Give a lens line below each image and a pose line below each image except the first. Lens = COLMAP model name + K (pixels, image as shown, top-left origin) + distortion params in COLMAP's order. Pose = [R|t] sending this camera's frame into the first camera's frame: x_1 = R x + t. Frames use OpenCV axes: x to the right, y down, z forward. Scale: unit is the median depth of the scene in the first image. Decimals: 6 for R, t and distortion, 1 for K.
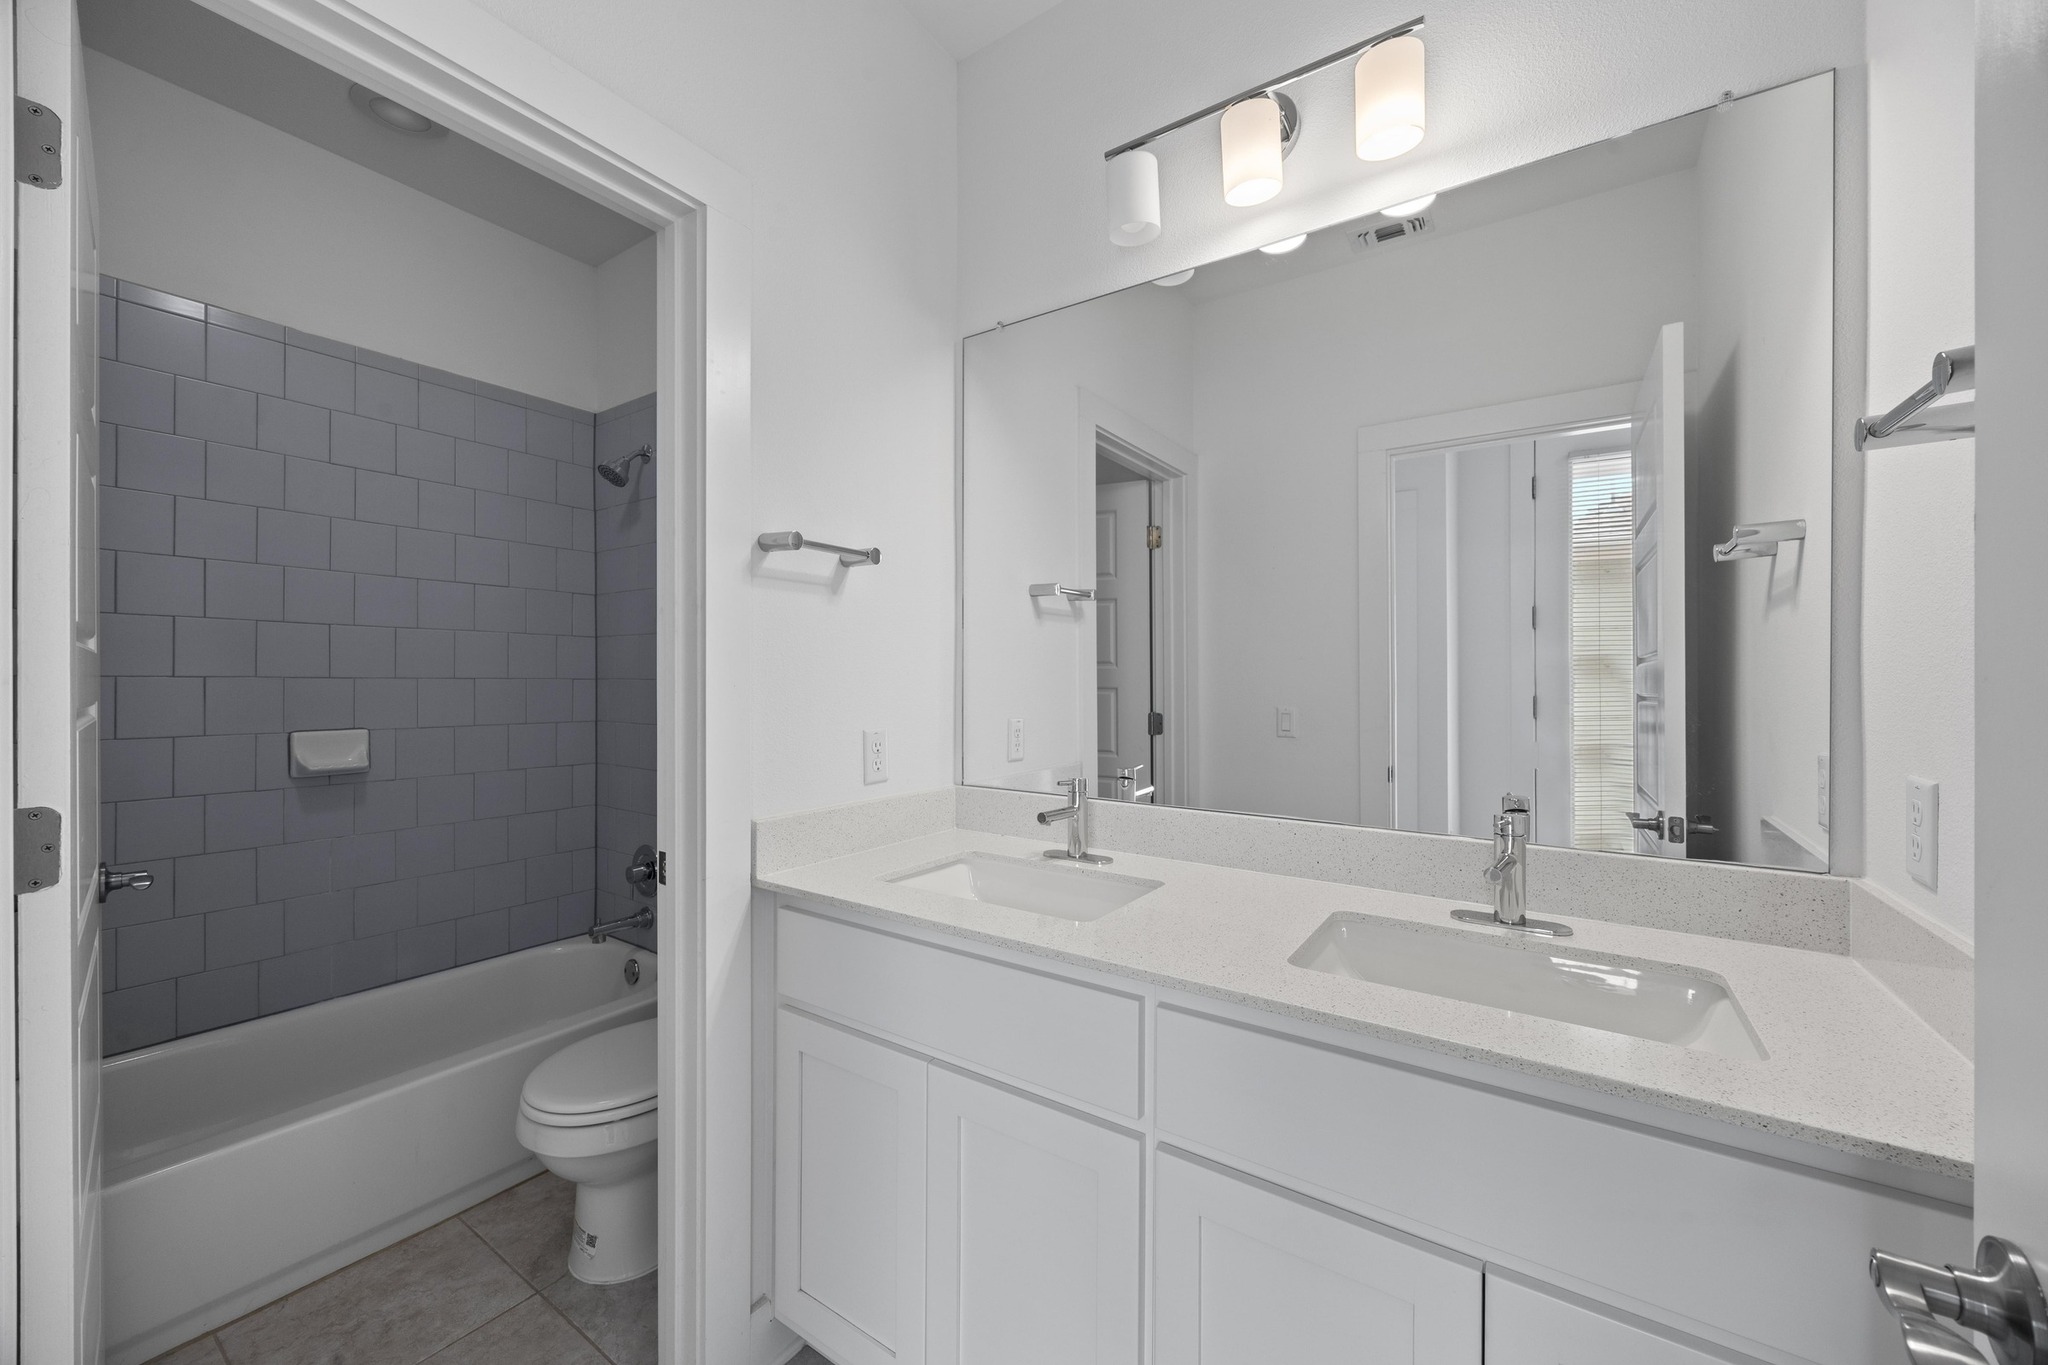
lens RADIAL K [[776.9, 0, 1019.8], [0, 776.9, 681.3], [0, 0, 1]] dist [-0.001385, -0.000290]
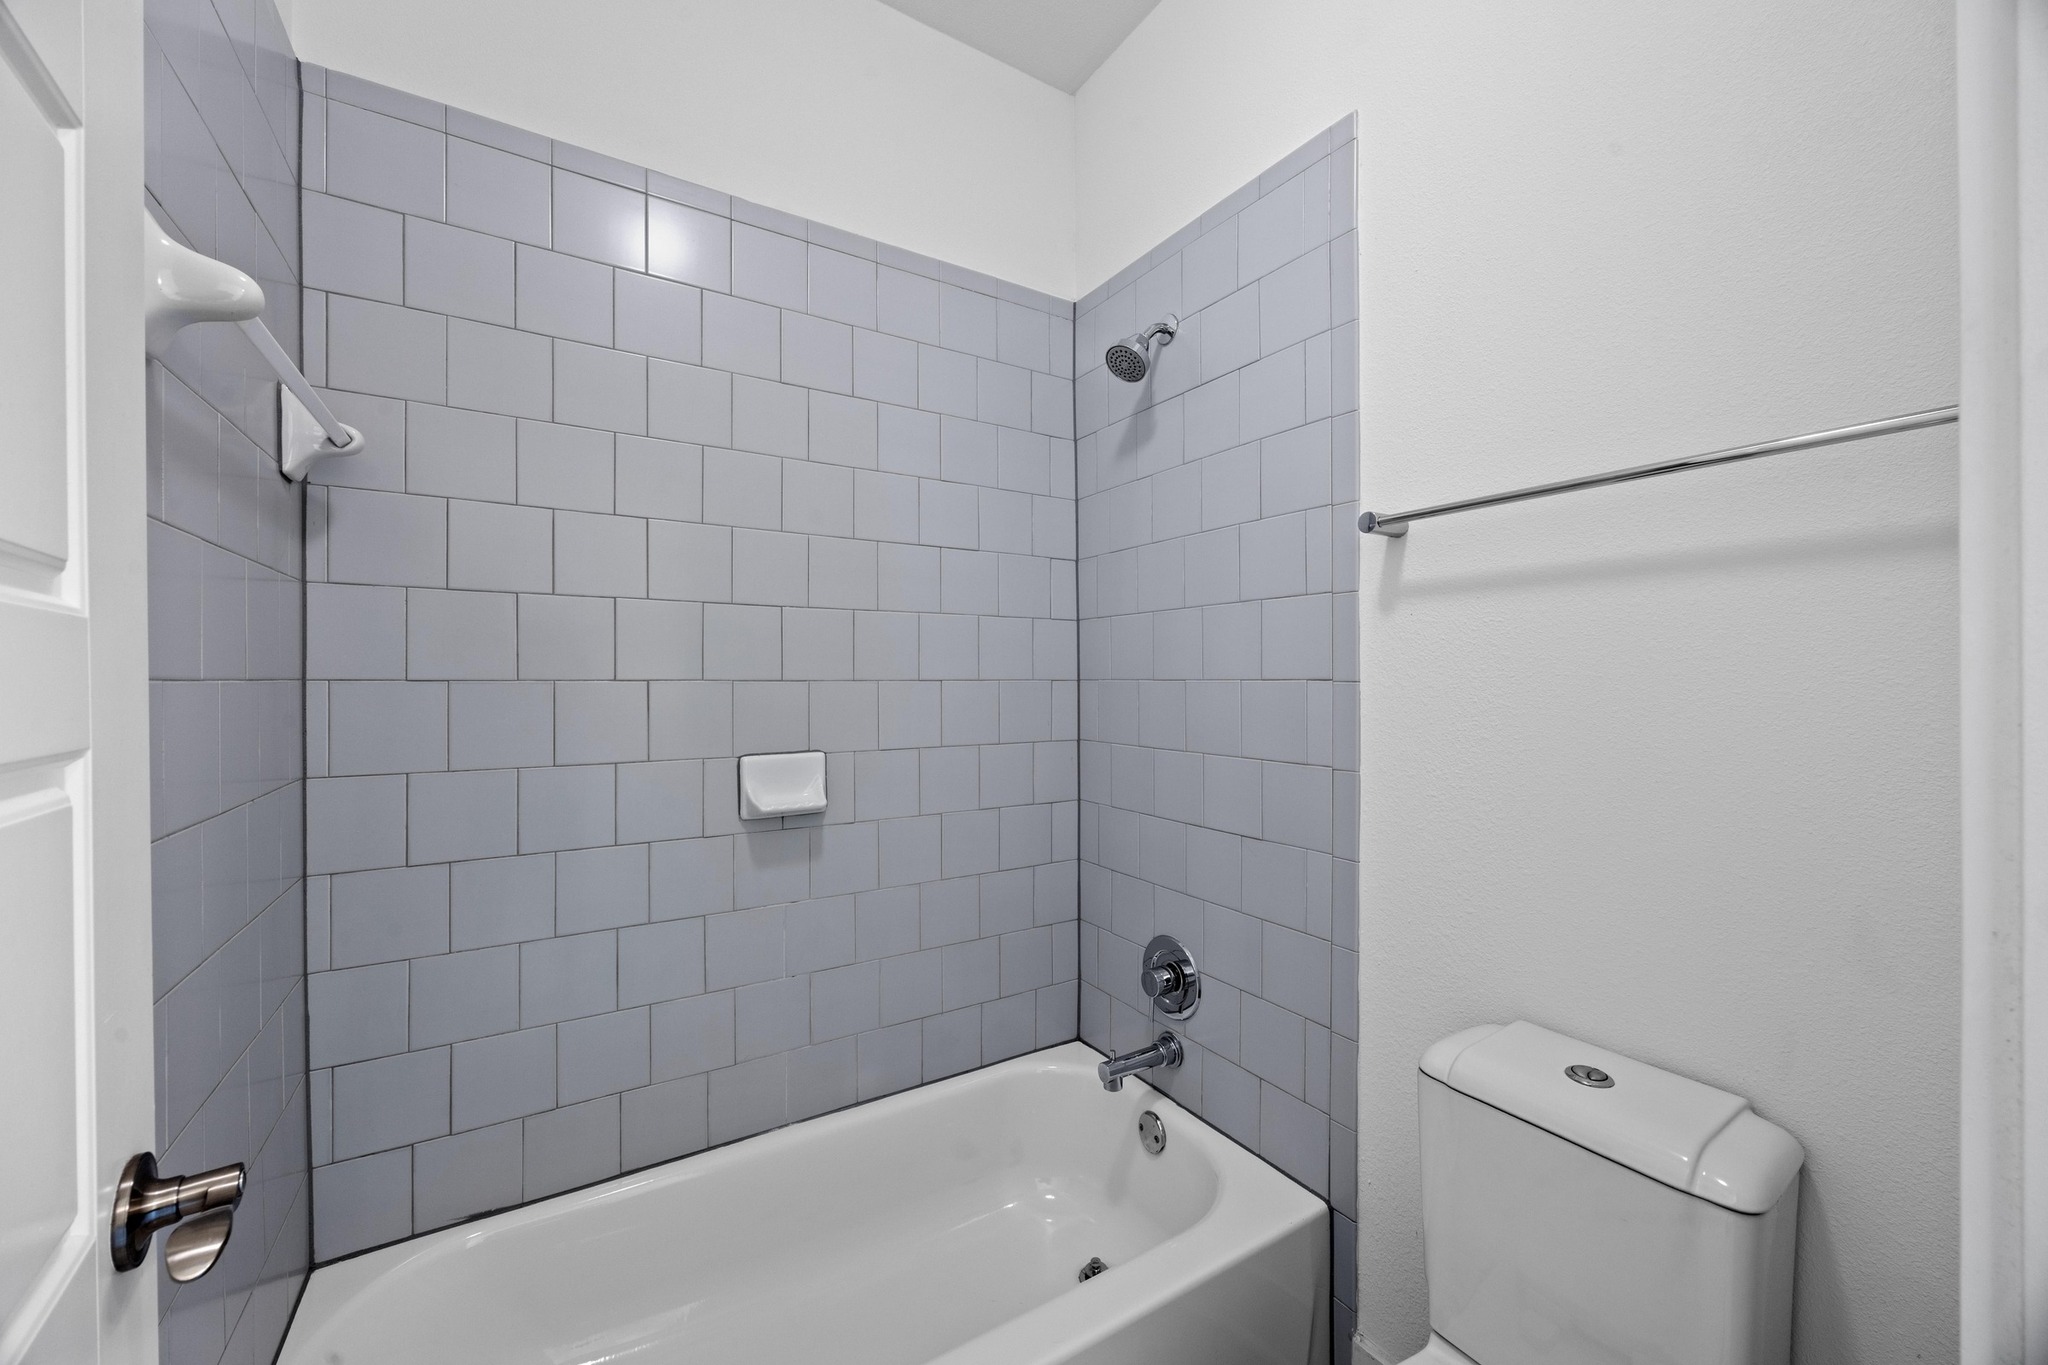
lens RADIAL K [[776.9, 0, 1020.4], [0, 776.9, 686.2], [0, 0, 1]] dist [-0.001385, -0.000290]
pose [[0.918684, -0.005812, -0.394951, -0.390010], [0.006006, 0.999982, -0.000745, 0.002816], [0.394949, -0.001687, 0.918702, 0.412957]]
